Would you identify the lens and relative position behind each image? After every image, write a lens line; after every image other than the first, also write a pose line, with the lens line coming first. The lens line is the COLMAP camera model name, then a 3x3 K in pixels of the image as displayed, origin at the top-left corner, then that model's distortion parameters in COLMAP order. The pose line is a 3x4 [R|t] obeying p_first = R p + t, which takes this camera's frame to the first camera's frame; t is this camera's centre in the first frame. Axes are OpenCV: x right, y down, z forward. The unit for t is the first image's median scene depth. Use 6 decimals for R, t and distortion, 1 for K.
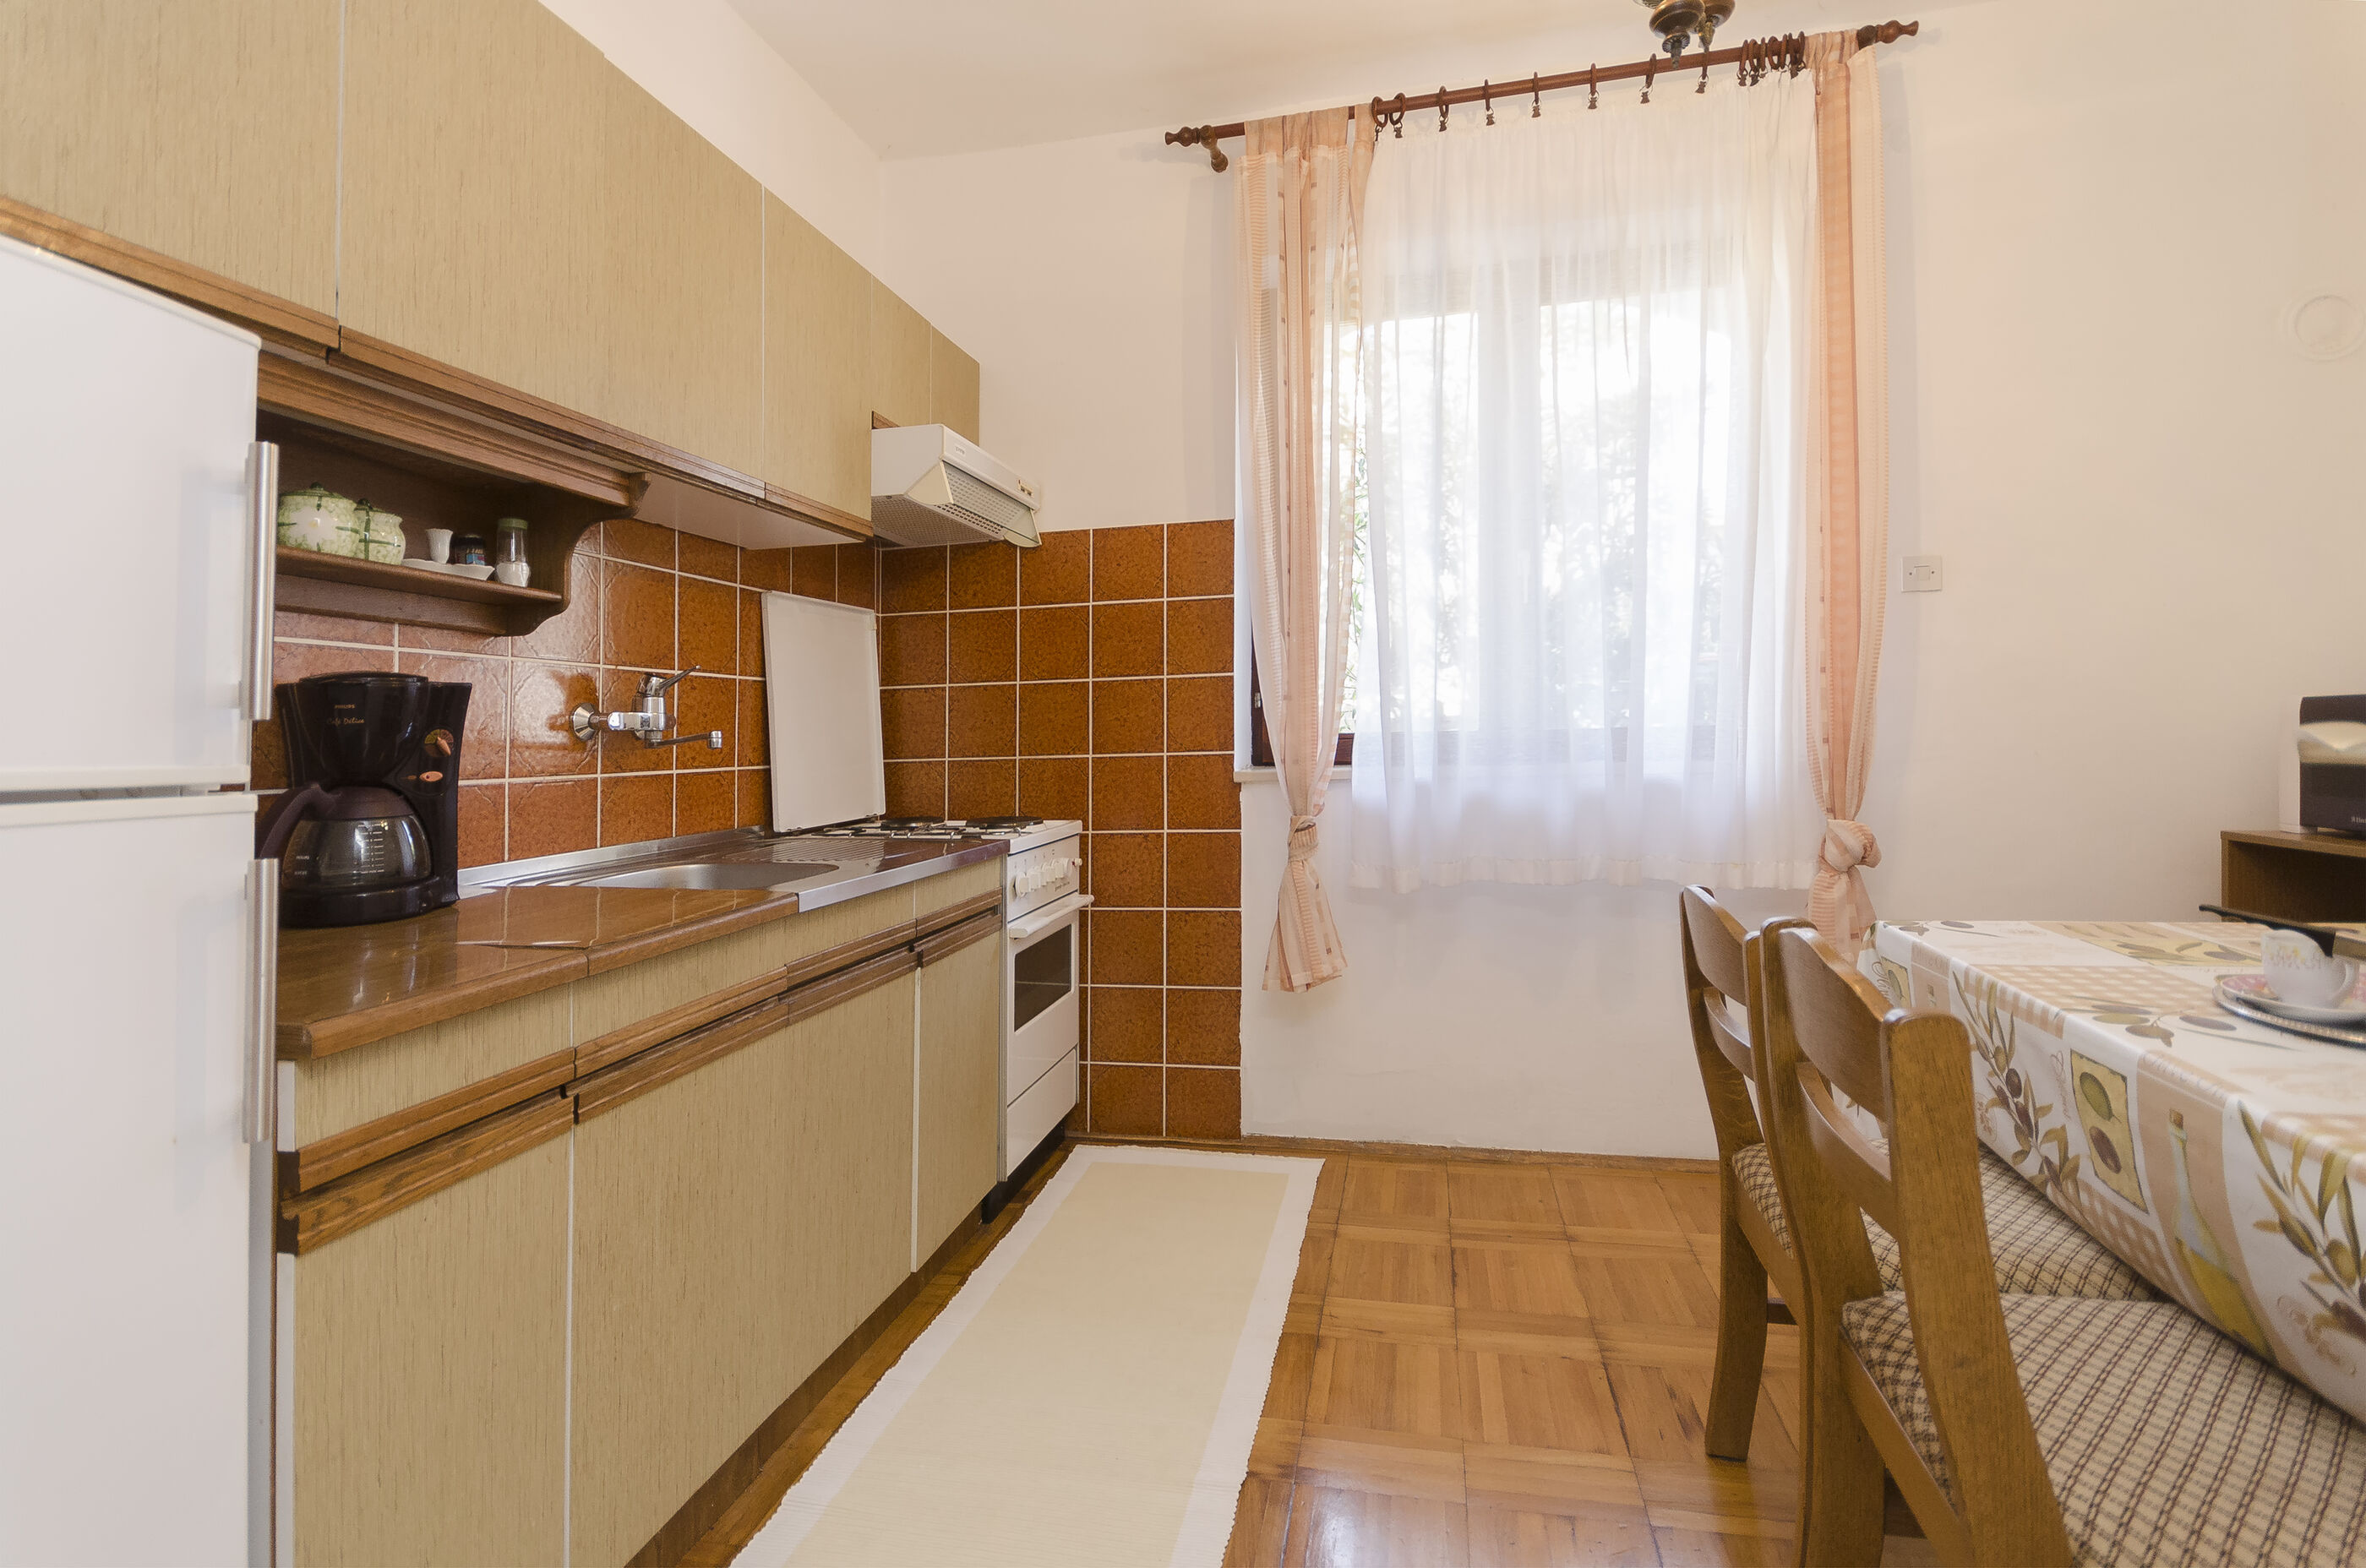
lens RADIAL K [[1070.3, 0, 1184.4], [0, 1070.3, 738.1], [0, 0, 1]] dist [0.011404, -0.012197]
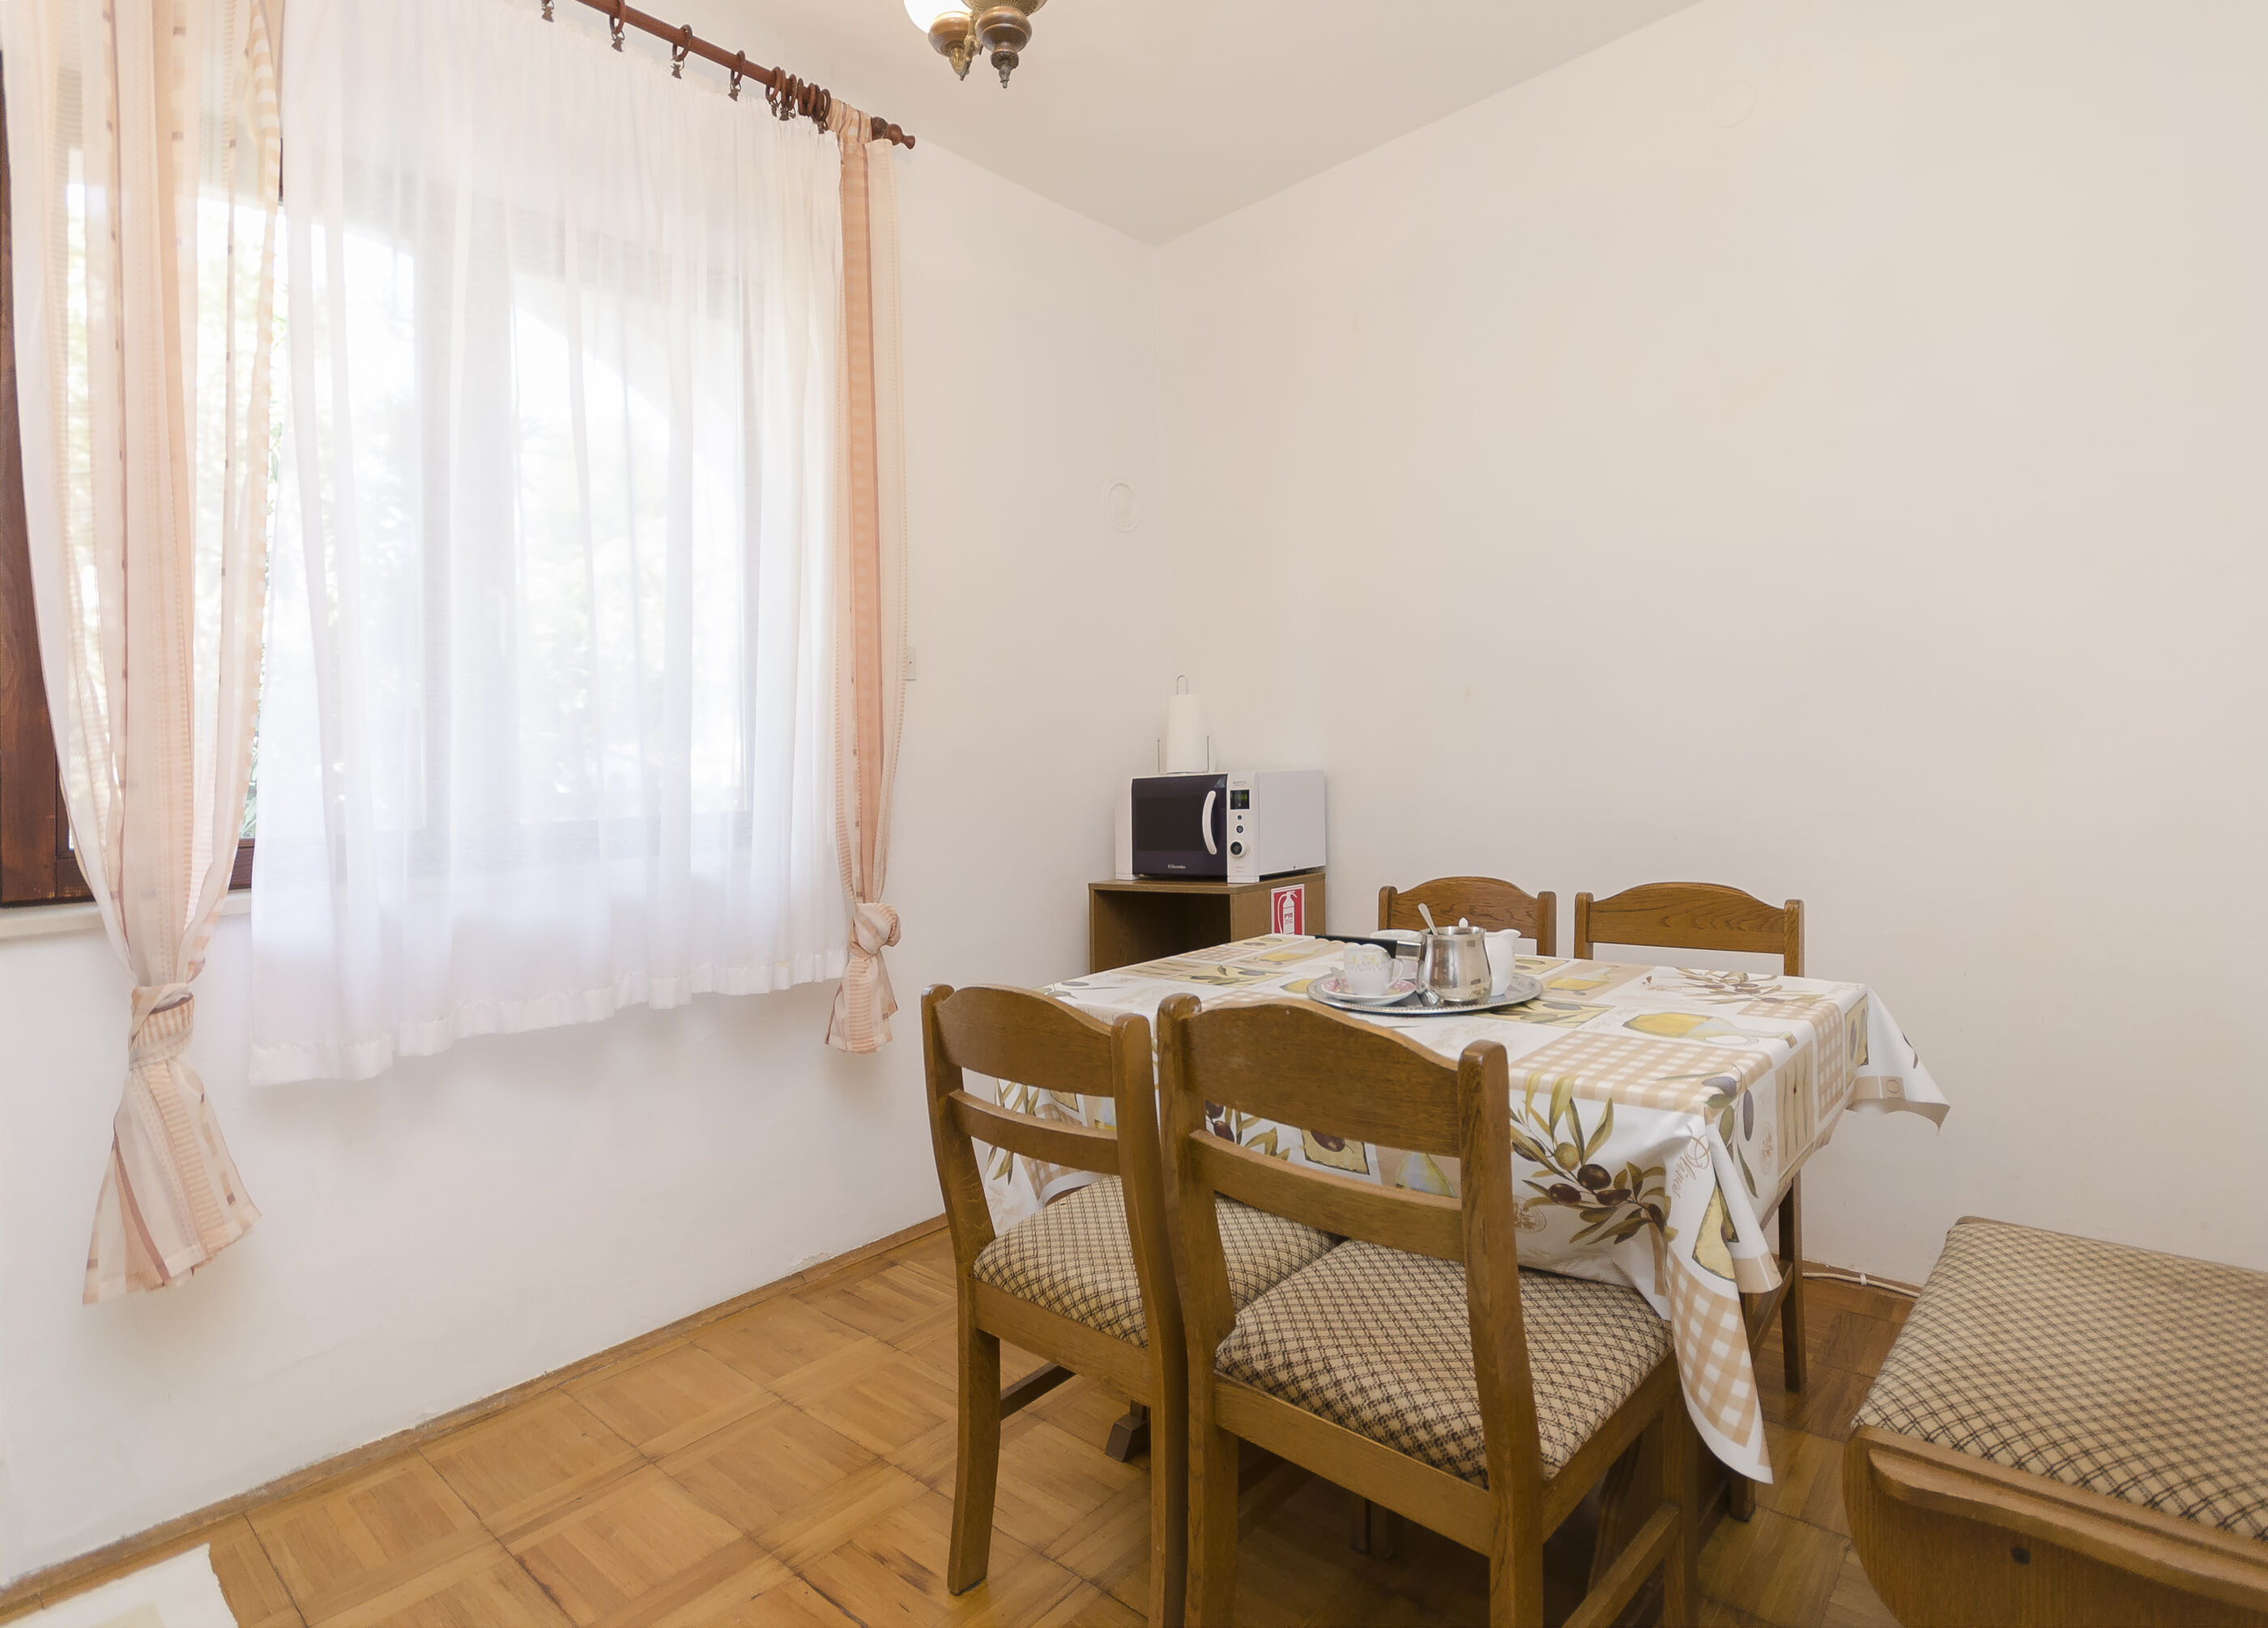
lens RADIAL K [[1164.6, 0, 1134.0], [0, 1164.6, 814.0], [0, 0, 1]] dist [-0.000409, -0.001797]
pose [[0.486205, -0.025795, 0.873464, -0.205684], [0.038011, 0.999242, 0.008351, -0.005738], [-0.873017, 0.029141, 0.486818, 0.249130]]
